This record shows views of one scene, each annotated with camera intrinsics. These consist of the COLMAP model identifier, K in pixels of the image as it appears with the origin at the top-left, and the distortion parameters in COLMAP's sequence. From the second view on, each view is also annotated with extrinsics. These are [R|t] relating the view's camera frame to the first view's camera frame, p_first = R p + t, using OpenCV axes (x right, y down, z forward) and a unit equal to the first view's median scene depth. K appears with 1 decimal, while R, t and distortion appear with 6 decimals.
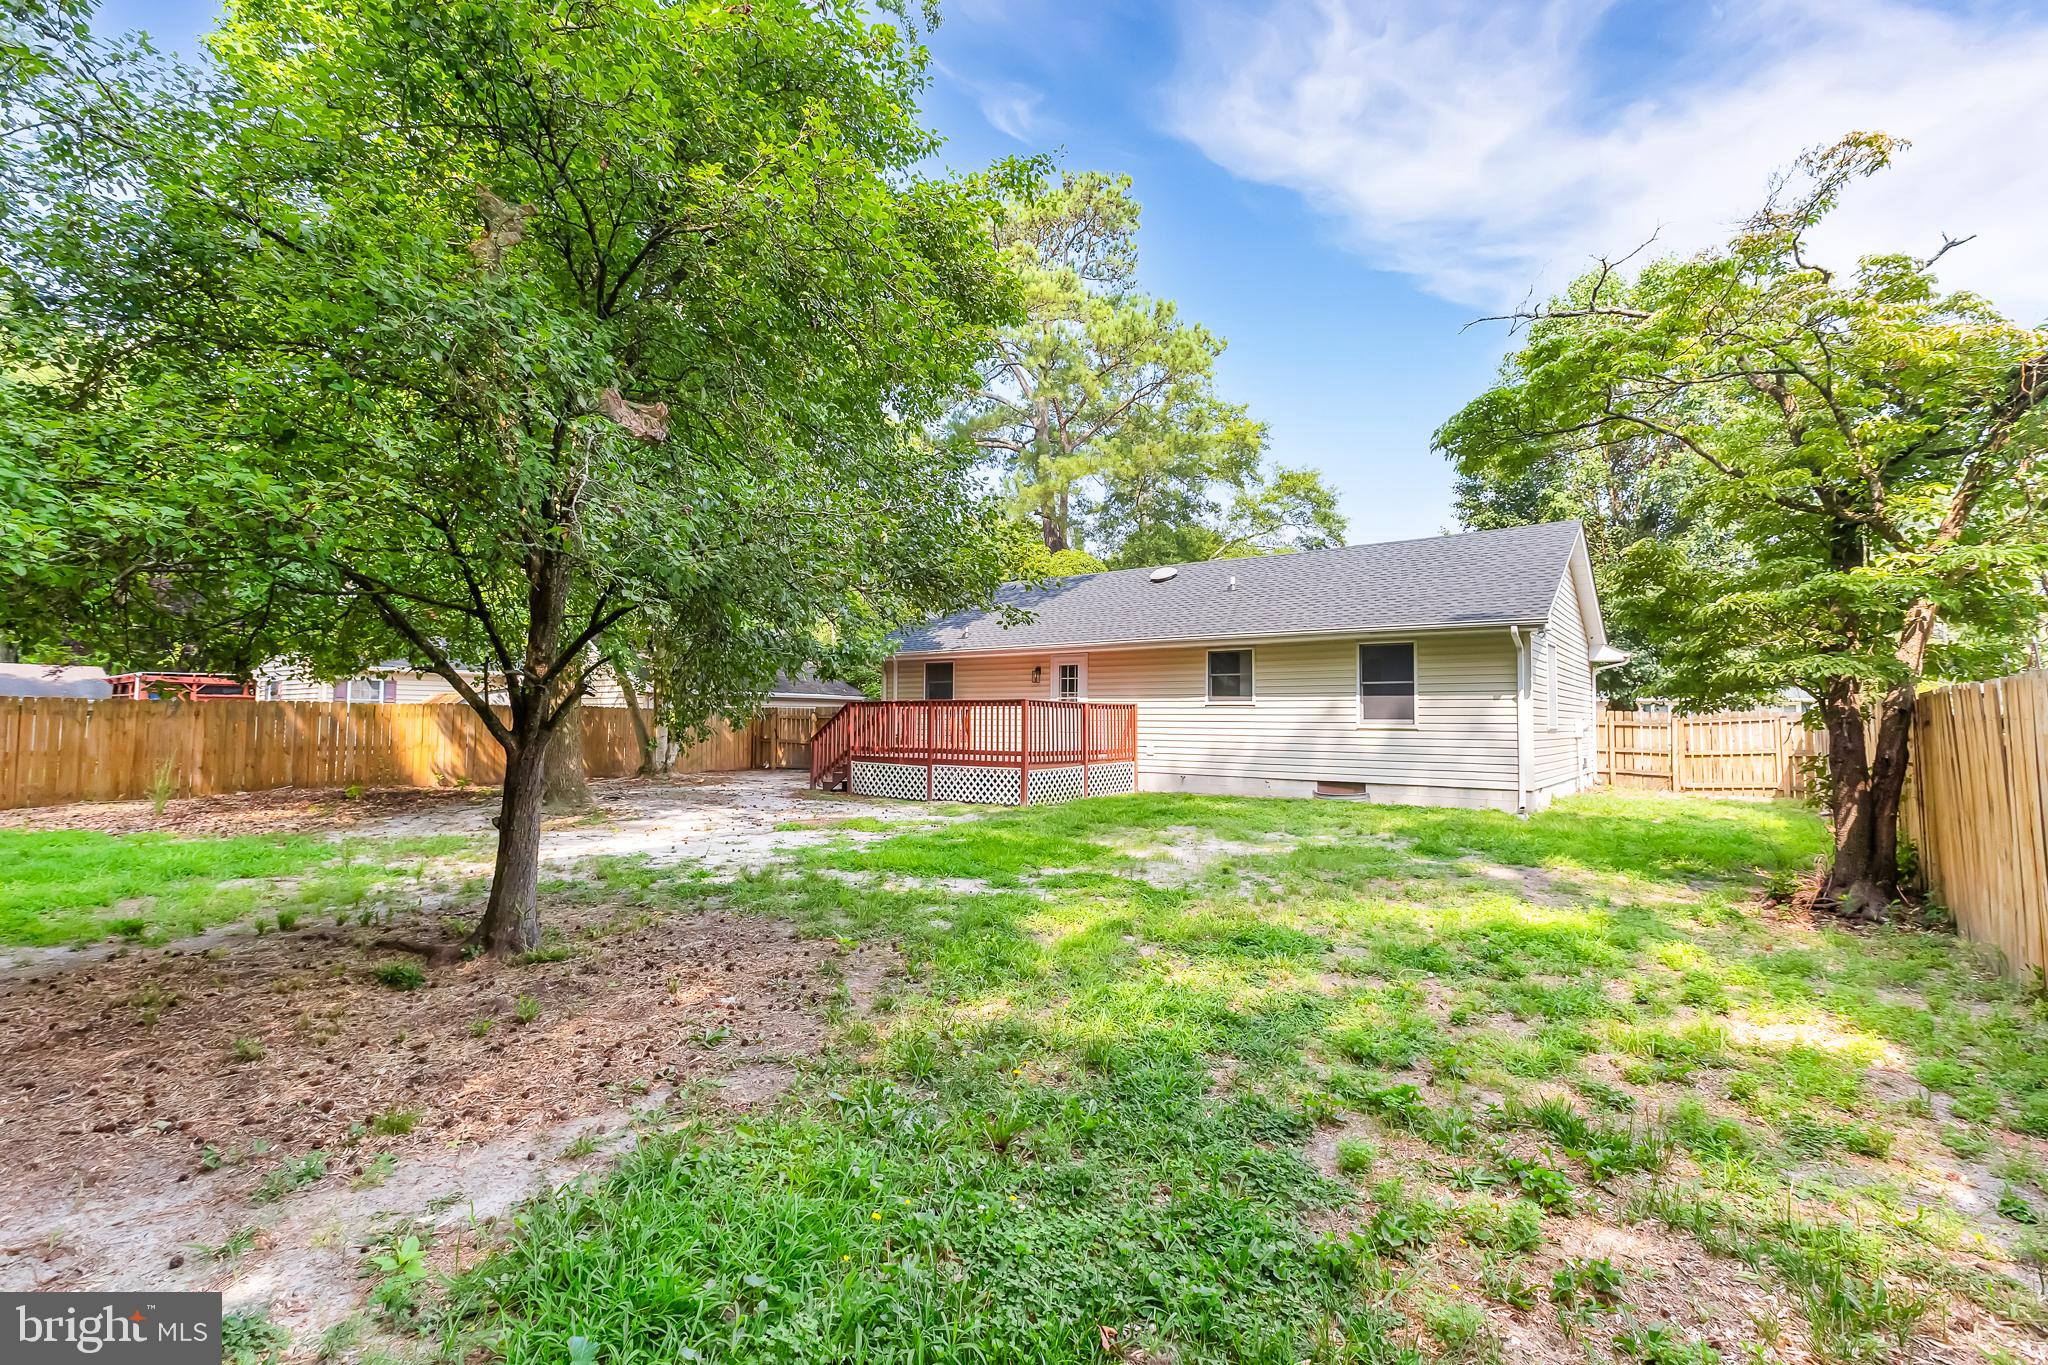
lens RADIAL K [[924.5, 0, 1017.4], [0, 924.5, 670.5], [0, 0, 1]] dist [0.024685, 0.000618]
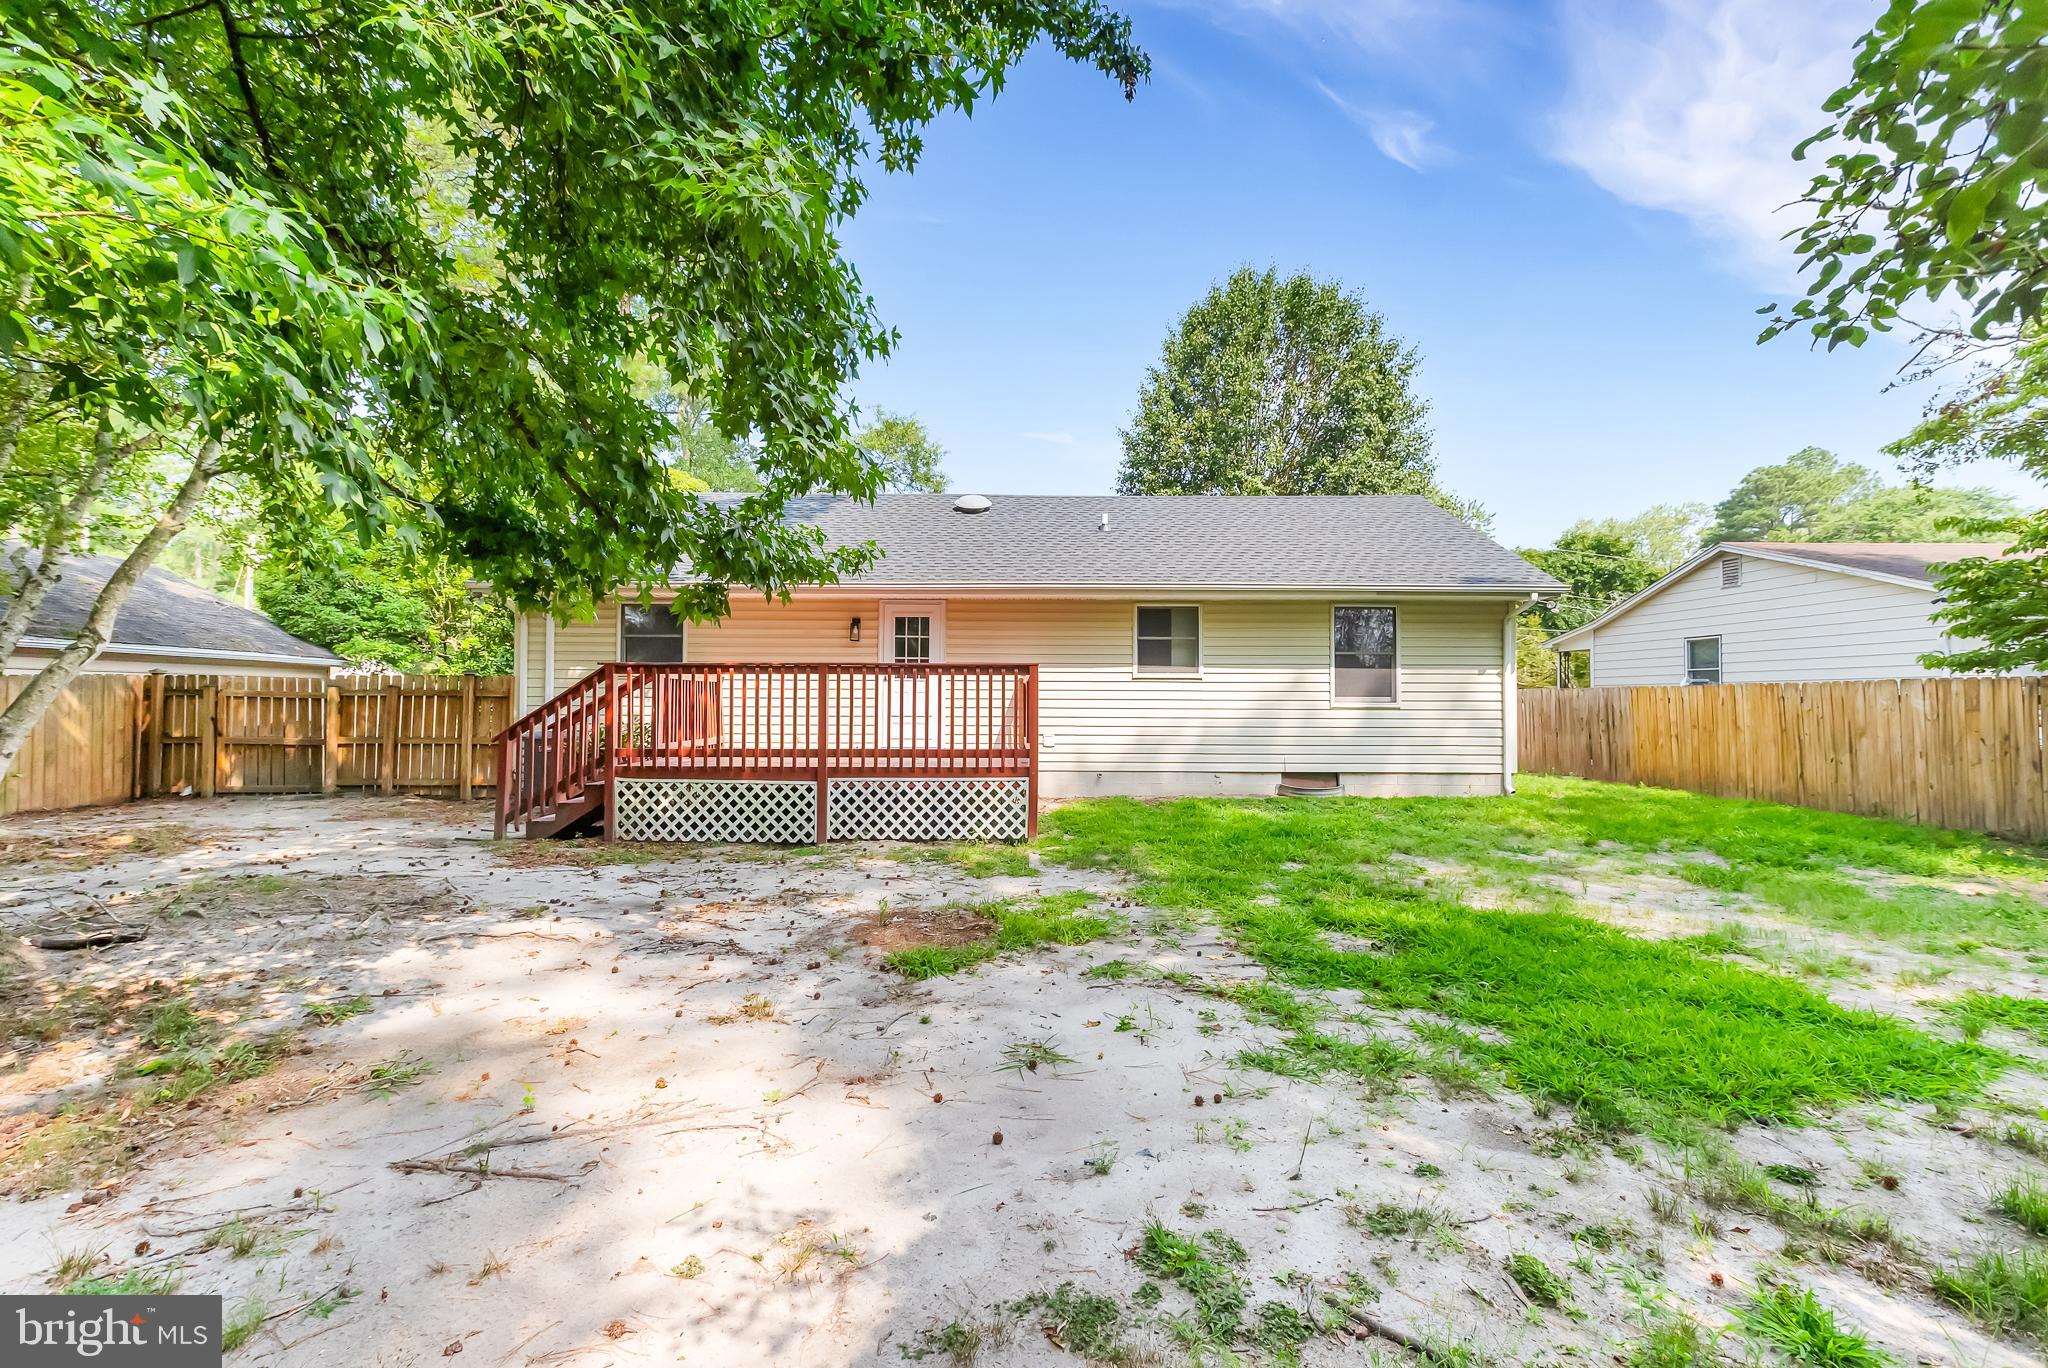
lens RADIAL K [[924.5, 0, 1011.8], [0, 924.5, 689.3], [0, 0, 1]] dist [0.024685, 0.000618]
pose [[0.790740, 0.004050, 0.612138, -0.341897], [-0.031517, 0.998921, 0.034104, 0.025316], [-0.611340, -0.046260, 0.790015, 0.487621]]
